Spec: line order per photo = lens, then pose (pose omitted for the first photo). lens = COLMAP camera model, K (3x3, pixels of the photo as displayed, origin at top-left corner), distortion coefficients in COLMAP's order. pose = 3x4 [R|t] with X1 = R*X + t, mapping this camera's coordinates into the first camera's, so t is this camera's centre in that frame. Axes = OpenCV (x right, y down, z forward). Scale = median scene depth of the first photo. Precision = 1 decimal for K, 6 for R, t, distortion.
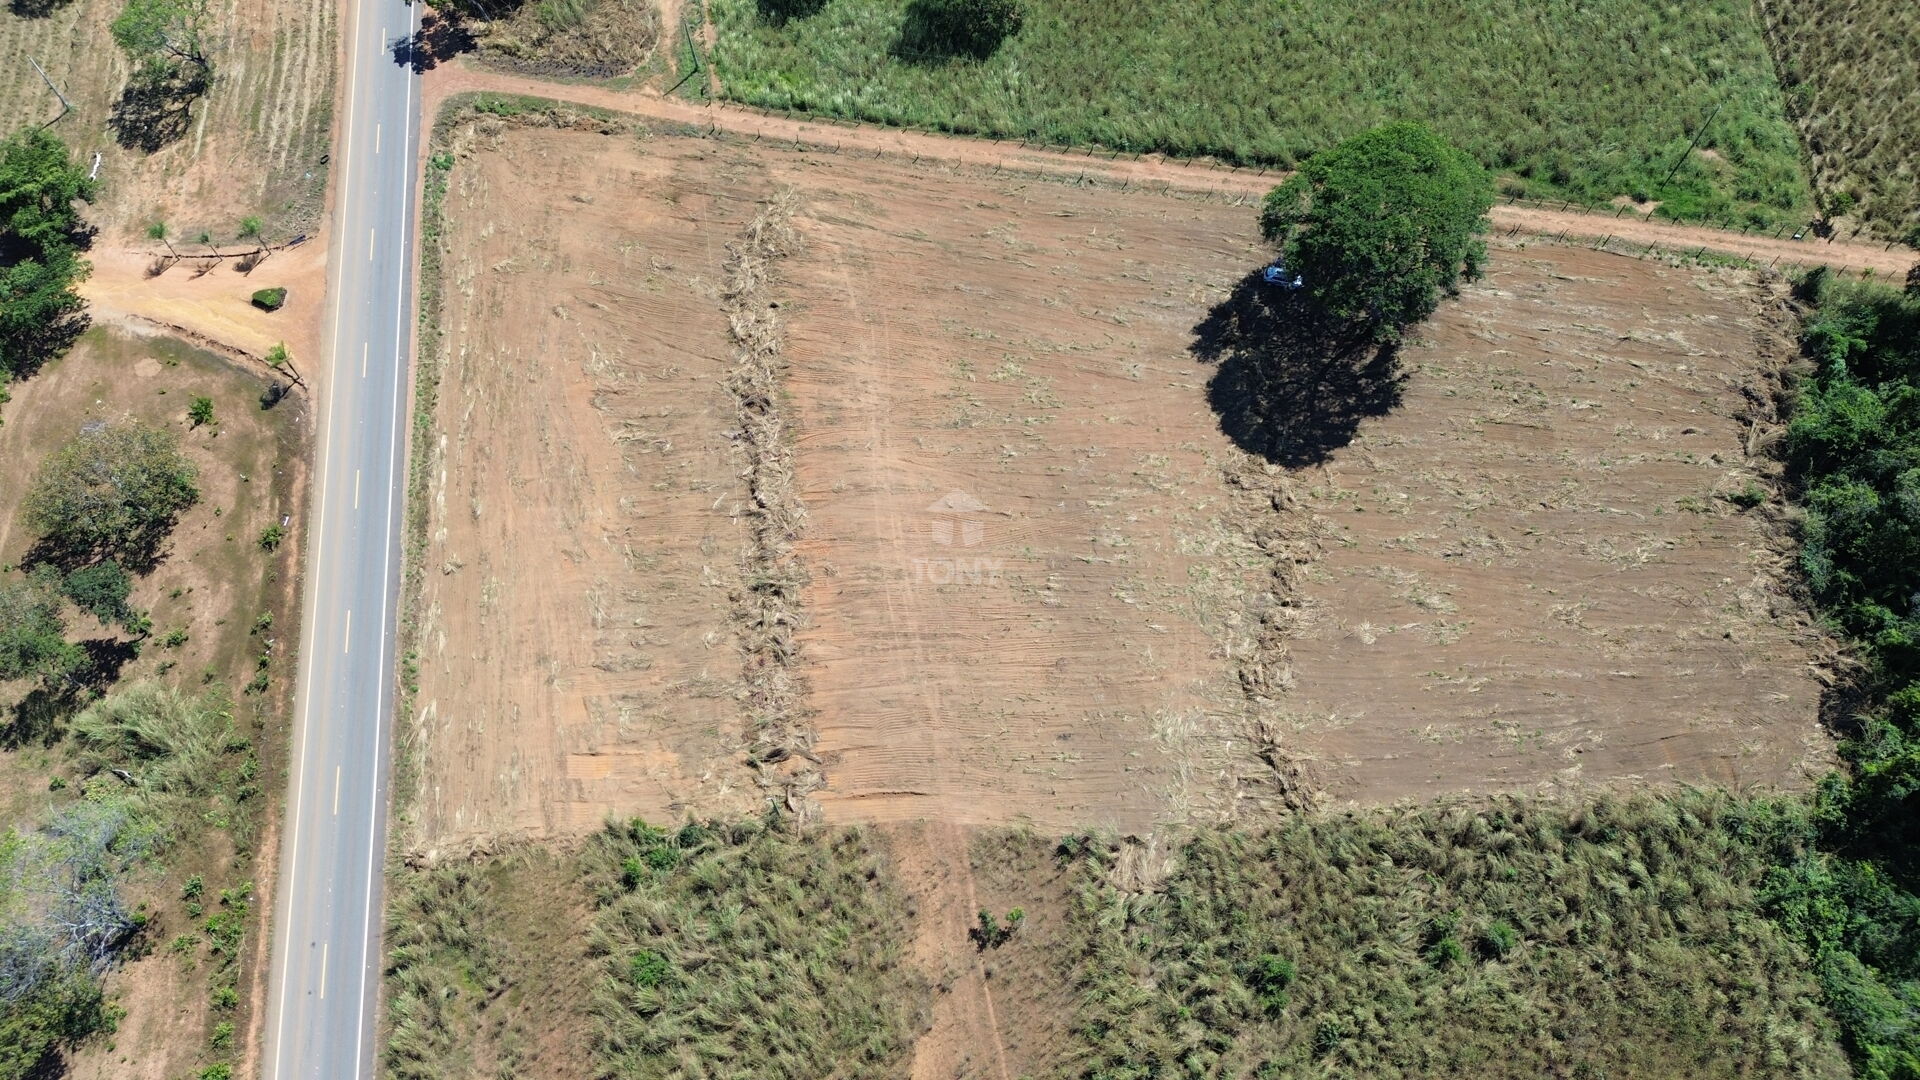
lens RADIAL K [[1357.2, 0, 953.0], [0, 1357.2, 534.3], [0, 0, 1]] dist [0.066798, -0.067030]
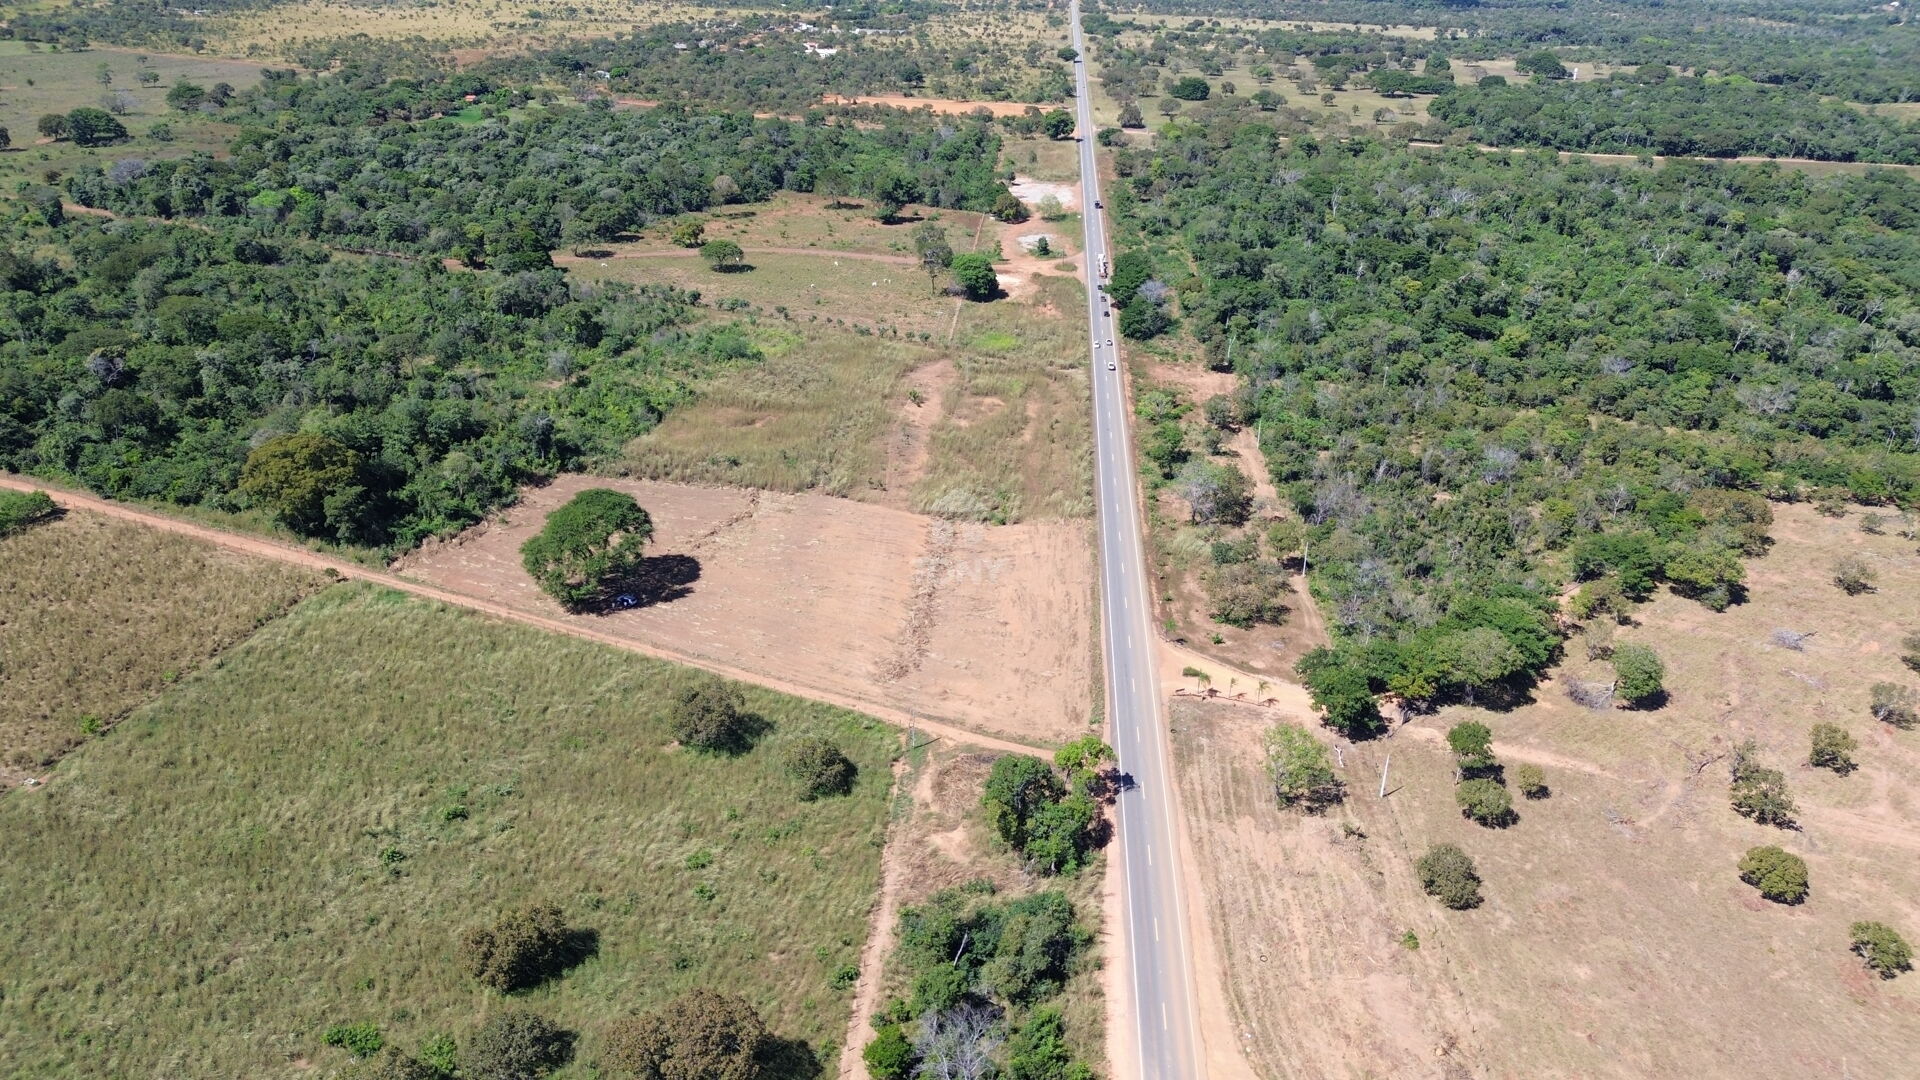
lens RADIAL K [[1357.2, 0, 953.0], [0, 1357.2, 534.3], [0, 0, 1]] dist [0.066798, -0.067030]
pose [[-0.976227, -0.081424, 0.200874, -0.574059], [0.196632, 0.057222, 0.978806, -1.996521], [-0.091193, 0.995036, -0.039851, 0.998028]]
